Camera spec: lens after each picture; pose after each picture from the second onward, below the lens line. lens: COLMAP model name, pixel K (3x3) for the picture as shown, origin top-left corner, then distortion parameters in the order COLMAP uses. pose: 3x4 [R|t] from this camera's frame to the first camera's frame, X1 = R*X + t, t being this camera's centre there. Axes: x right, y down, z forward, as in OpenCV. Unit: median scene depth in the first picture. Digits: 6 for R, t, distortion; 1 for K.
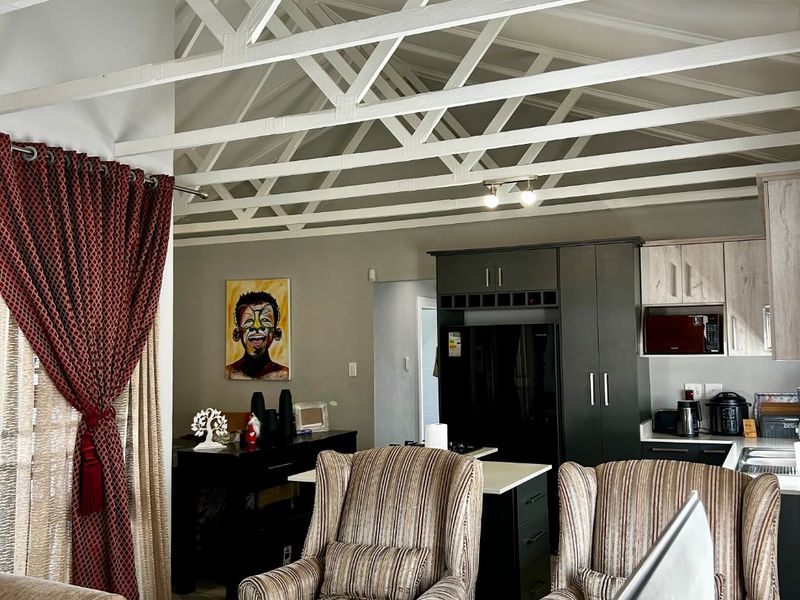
lens RADIAL K [[806.8, 0, 395.4], [0, 806.8, 305.0], [0, 0, 1]] dist [0.148590, -0.389535]
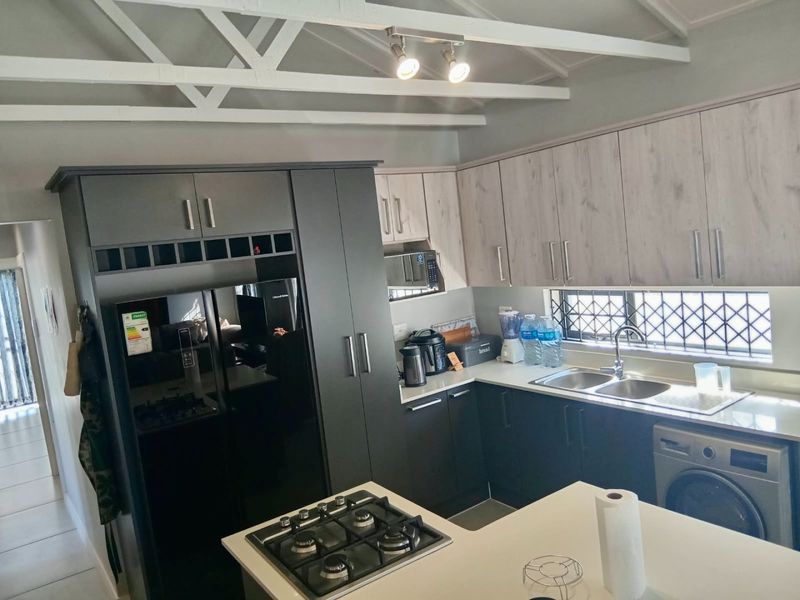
lens RADIAL K [[607.7, 0, 399.6], [0, 607.7, 294.4], [0, 0, 1]] dist [0.109175, -0.173990]
pose [[0.483413, -0.124208, 0.866536, -0.213869], [0.058620, 0.992254, 0.109526, -0.015580], [-0.873428, -0.002150, 0.486949, 0.621033]]
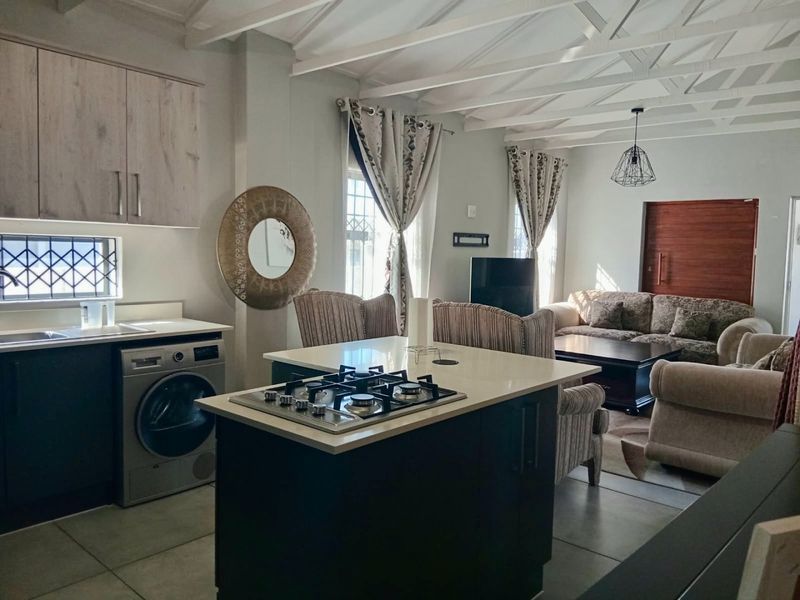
lens RADIAL K [[607.7, 0, 399.6], [0, 607.7, 294.4], [0, 0, 1]] dist [0.109175, -0.173990]
pose [[-0.965268, -0.024777, 0.260083, -0.061998], [-0.023110, 0.999688, 0.009467, 0.091351], [-0.260236, 0.003128, -0.965540, 1.083872]]
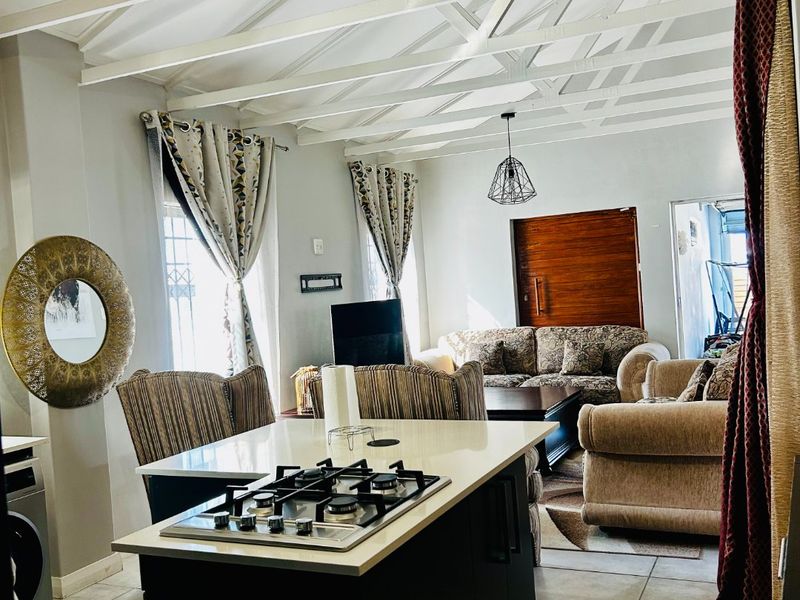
lens RADIAL K [[806.8, 0, 395.4], [0, 806.8, 305.0], [0, 0, 1]] dist [0.148590, -0.389535]
pose [[-0.996130, 0.087146, -0.011409, 0.004236], [0.087504, 0.995514, -0.035997, 0.082856], [0.008221, -0.036856, -0.999287, 1.116616]]
